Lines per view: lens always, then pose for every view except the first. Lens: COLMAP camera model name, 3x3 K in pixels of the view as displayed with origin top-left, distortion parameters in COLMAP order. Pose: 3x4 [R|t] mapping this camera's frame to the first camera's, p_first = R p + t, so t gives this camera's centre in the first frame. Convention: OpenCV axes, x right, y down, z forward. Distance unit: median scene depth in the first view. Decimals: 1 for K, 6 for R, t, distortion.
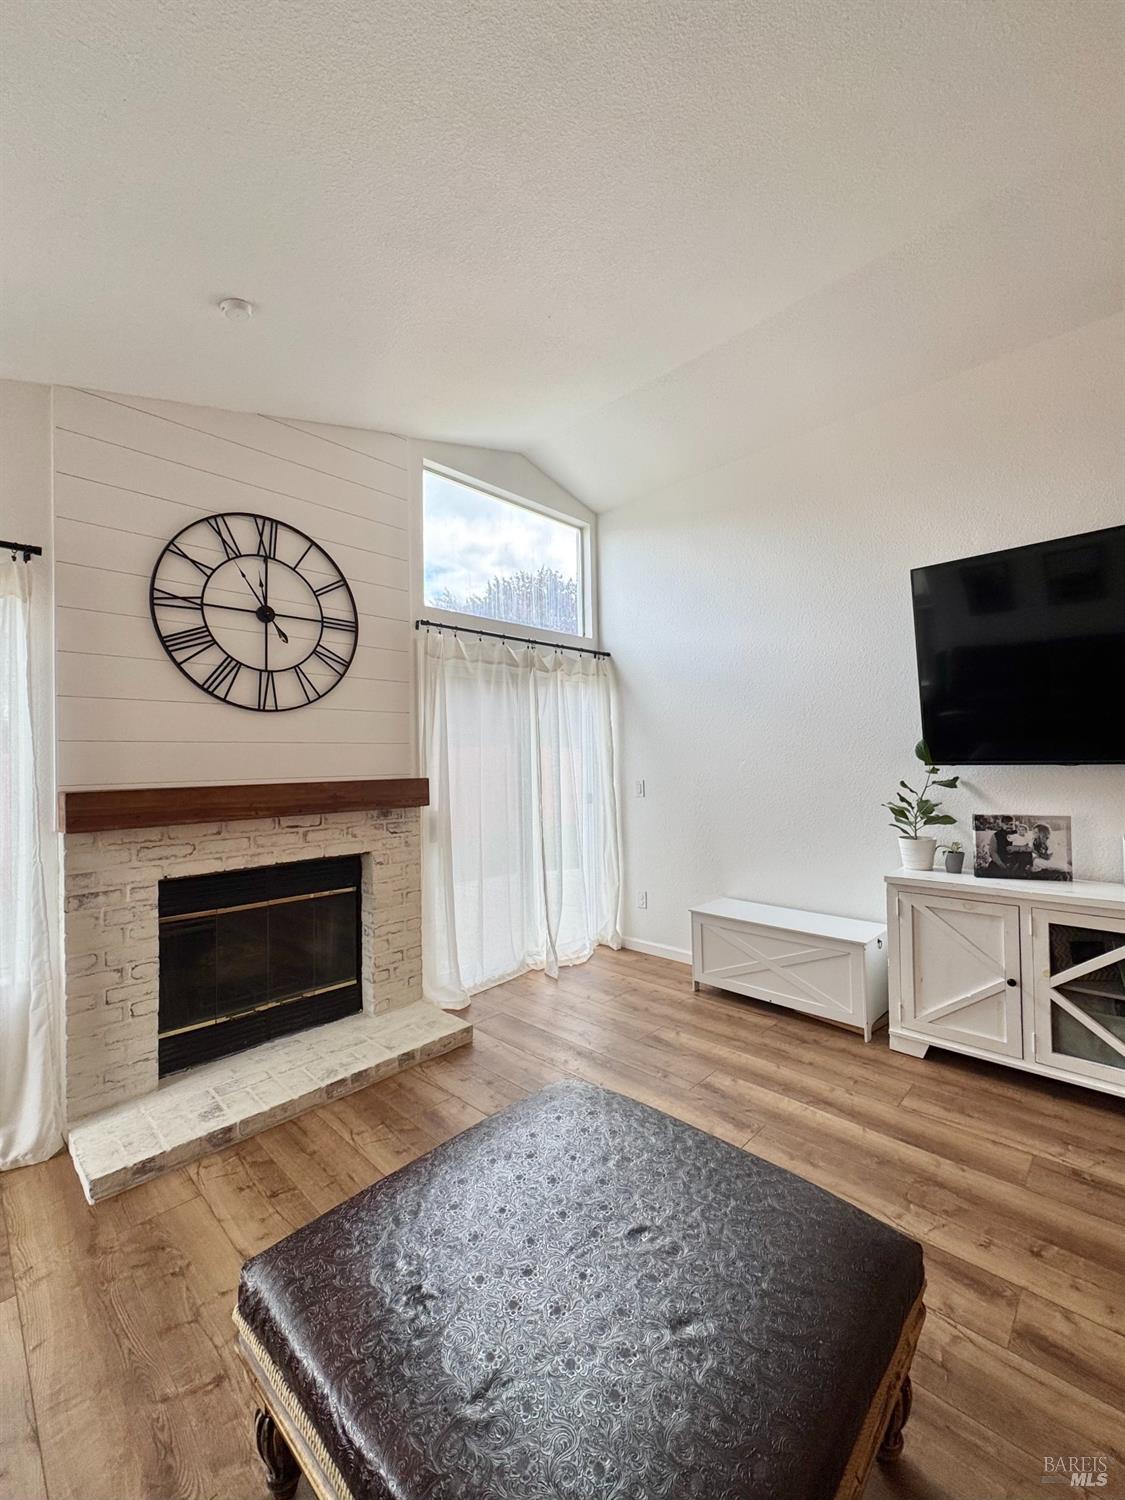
lens RADIAL K [[609.6, 0, 562.5], [0, 609.6, 750.0], [0, 0, 1]] dist [-0.001444, 0.000608]
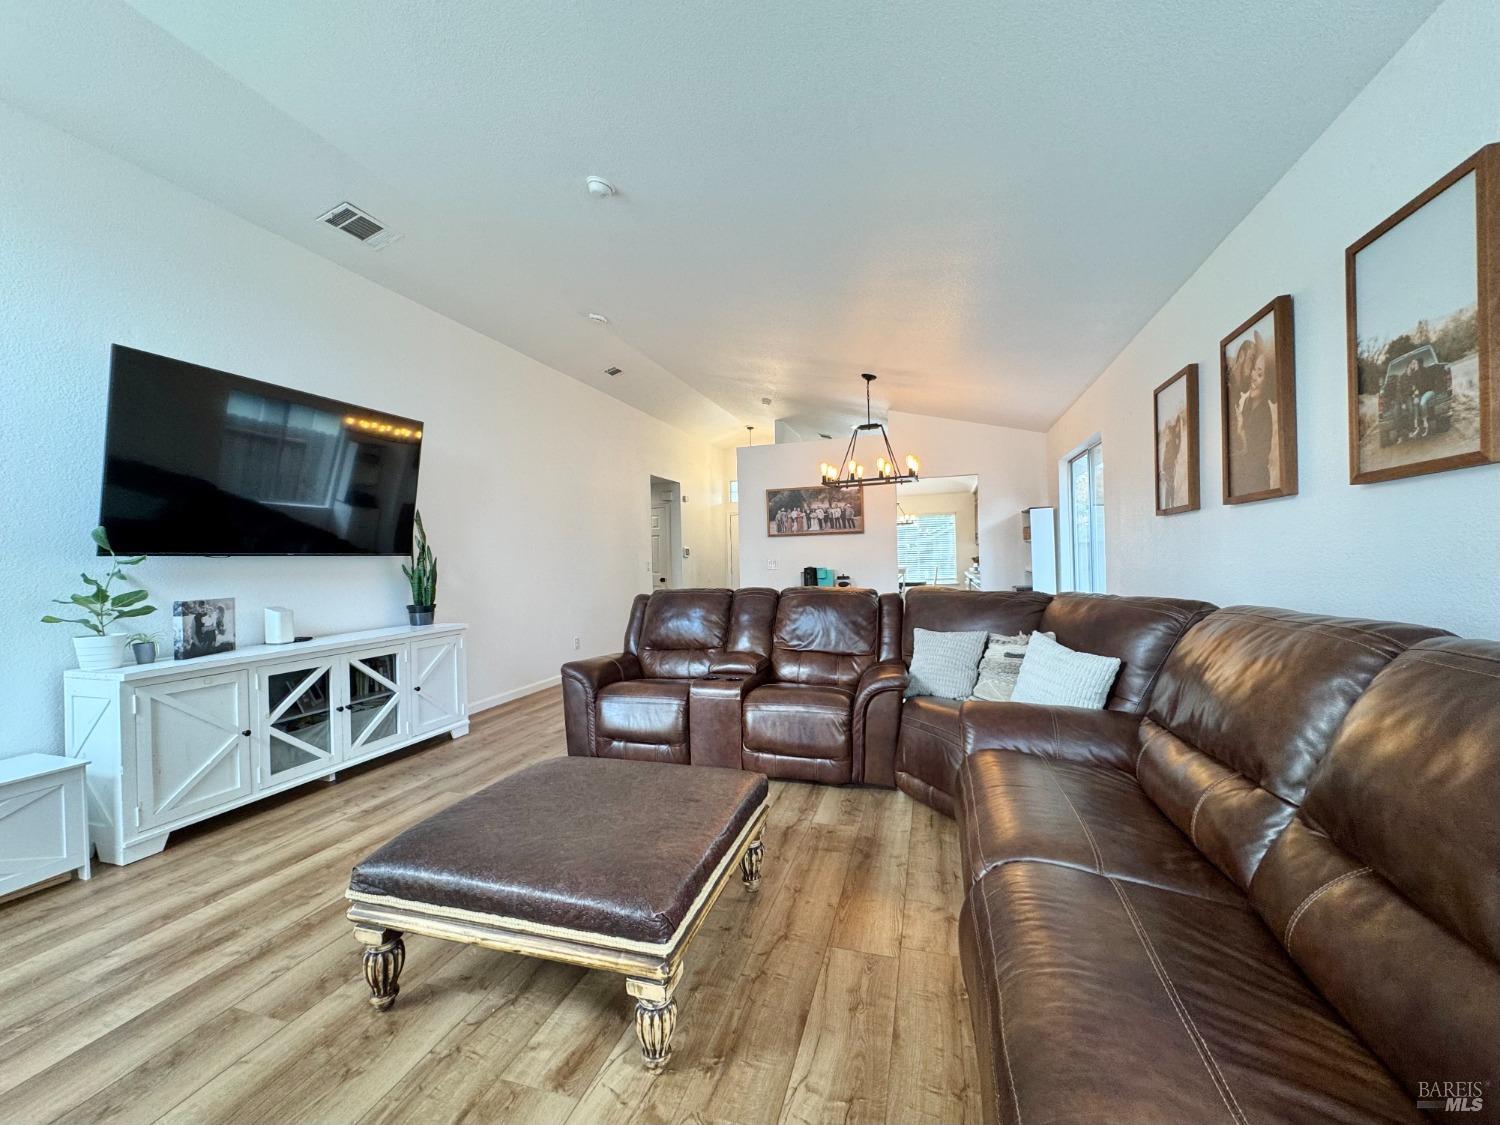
lens RADIAL K [[597.0, 0, 749.1], [0, 597.0, 562.0], [0, 0, 1]] dist [0.000424, 0.000415]
pose [[-0.451684, 0.026160, 0.891794, -0.735928], [0.019467, 0.999621, -0.019463, 0.079755], [-0.891966, 0.008570, -0.452022, 0.609303]]
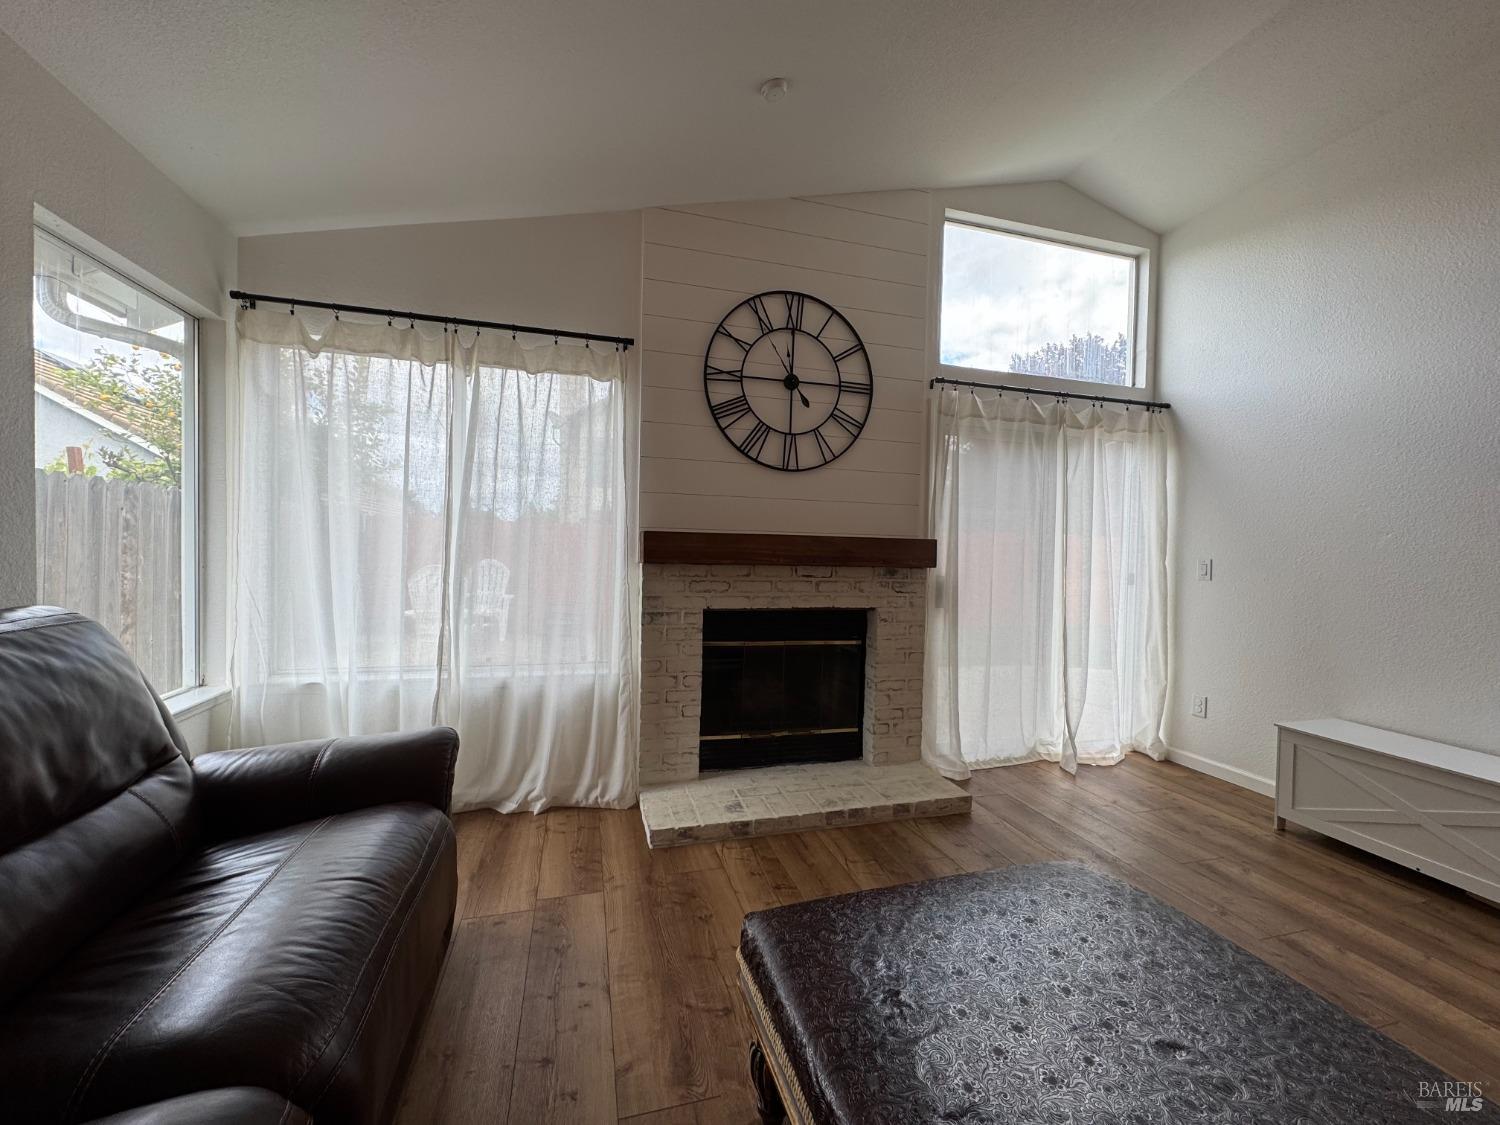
lens RADIAL K [[597.0, 0, 749.1], [0, 597.0, 562.0], [0, 0, 1]] dist [0.000424, 0.000415]
pose [[0.863711, 0.047951, -0.501701, 0.003653], [-0.030411, 0.998608, 0.043090, 0.059155], [0.503069, -0.021960, 0.863967, 0.023420]]
